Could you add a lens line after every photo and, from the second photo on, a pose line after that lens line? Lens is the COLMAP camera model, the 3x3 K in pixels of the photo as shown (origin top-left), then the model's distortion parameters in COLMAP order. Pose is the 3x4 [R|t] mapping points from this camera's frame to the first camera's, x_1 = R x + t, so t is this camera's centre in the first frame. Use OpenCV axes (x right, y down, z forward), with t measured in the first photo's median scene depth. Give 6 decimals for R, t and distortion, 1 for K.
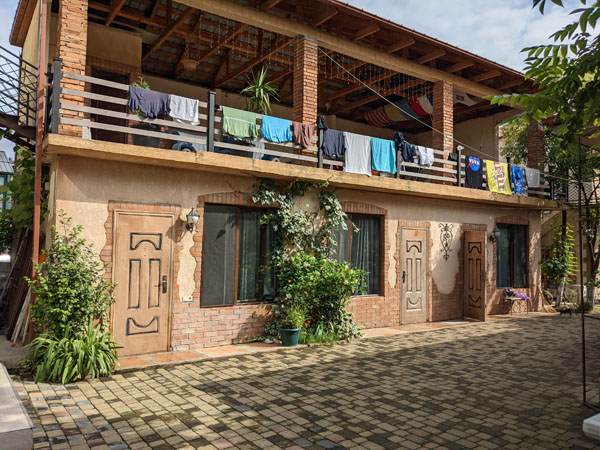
lens RADIAL K [[480.6, 0, 304.7], [0, 480.6, 223.5], [0, 0, 1]] dist [0.026409, -0.016688]
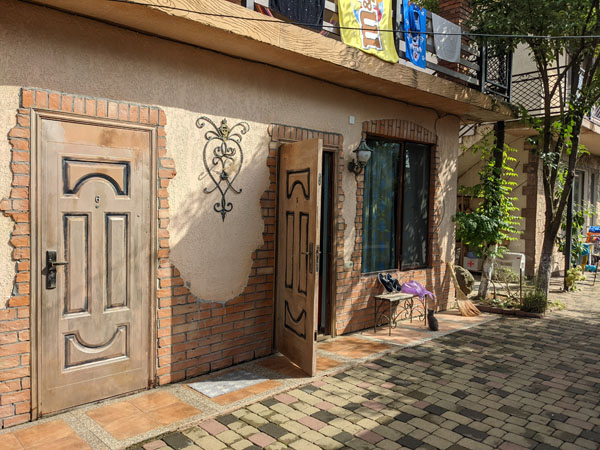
lens RADIAL K [[480.6, 0, 299.2], [0, 480.6, 227.1], [0, 0, 1]] dist [0.026409, -0.016688]
pose [[0.991039, -0.008776, 0.133286, 0.295945], [-0.005396, 0.994395, 0.105594, 0.042668], [-0.133465, -0.105367, 0.985436, 0.598141]]
